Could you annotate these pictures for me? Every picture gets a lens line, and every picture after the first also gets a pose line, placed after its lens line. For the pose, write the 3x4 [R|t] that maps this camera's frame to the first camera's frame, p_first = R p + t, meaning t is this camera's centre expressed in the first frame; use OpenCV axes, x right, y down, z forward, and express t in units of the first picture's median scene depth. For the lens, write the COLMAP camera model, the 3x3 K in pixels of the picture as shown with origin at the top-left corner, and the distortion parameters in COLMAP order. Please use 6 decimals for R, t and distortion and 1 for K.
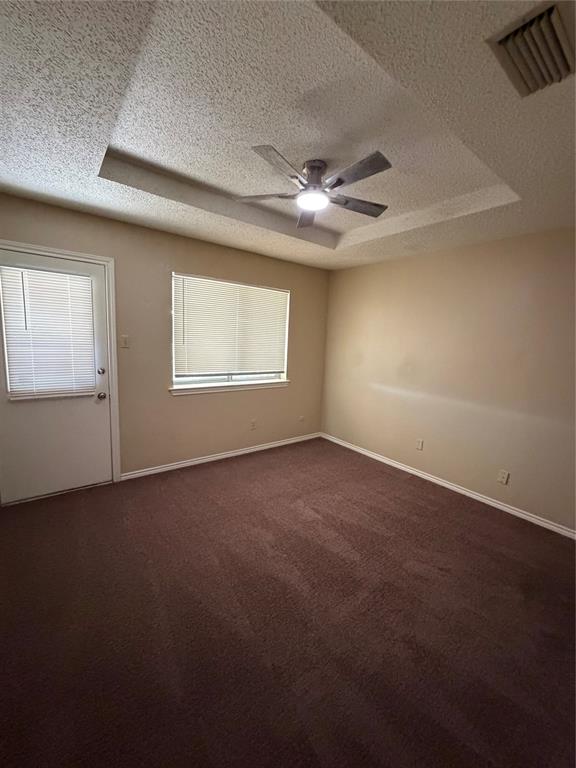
lens RADIAL K [[304.7, 0, 284.8], [0, 304.7, 386.1], [0, 0, 1]] dist [0.000466, -0.000010]
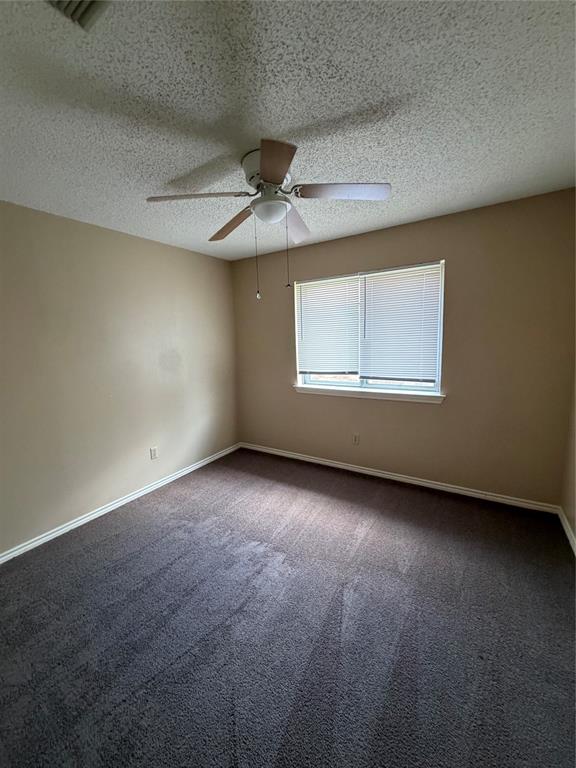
lens RADIAL K [[304.7, 0, 290.9], [0, 304.7, 381.6], [0, 0, 1]] dist [0.000466, -0.000010]
pose [[0.348629, 0.088899, -0.933035, 0.600054], [-0.103587, 0.993048, 0.055912, -0.058014], [0.931519, 0.077158, 0.355414, 0.521503]]
